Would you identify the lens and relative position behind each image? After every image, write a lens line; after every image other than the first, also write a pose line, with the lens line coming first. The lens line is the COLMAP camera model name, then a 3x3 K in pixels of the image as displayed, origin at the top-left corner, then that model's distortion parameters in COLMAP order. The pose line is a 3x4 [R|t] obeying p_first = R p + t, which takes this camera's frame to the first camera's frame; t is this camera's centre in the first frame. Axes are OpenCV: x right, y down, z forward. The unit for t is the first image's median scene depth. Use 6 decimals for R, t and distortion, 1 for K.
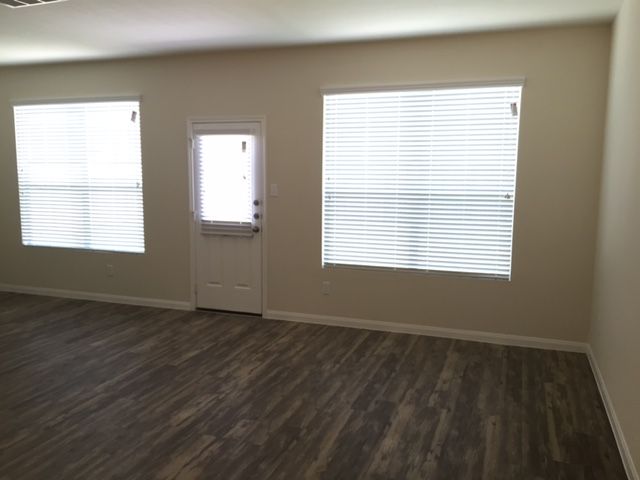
lens RADIAL K [[557.4, 0, 321.4], [0, 557.4, 237.5], [0, 0, 1]] dist [0.088126, -0.127775]
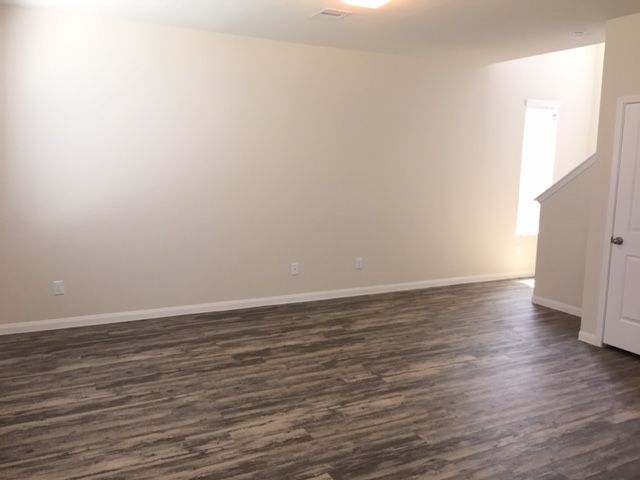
lens RADIAL K [[557.4, 0, 321.4], [0, 557.4, 237.5], [0, 0, 1]] dist [0.088126, -0.127775]
pose [[-0.736865, -0.113938, 0.666369, -0.714082], [0.055678, 0.972118, 0.227784, -0.189077], [-0.673743, 0.204949, -0.709977, 1.555220]]
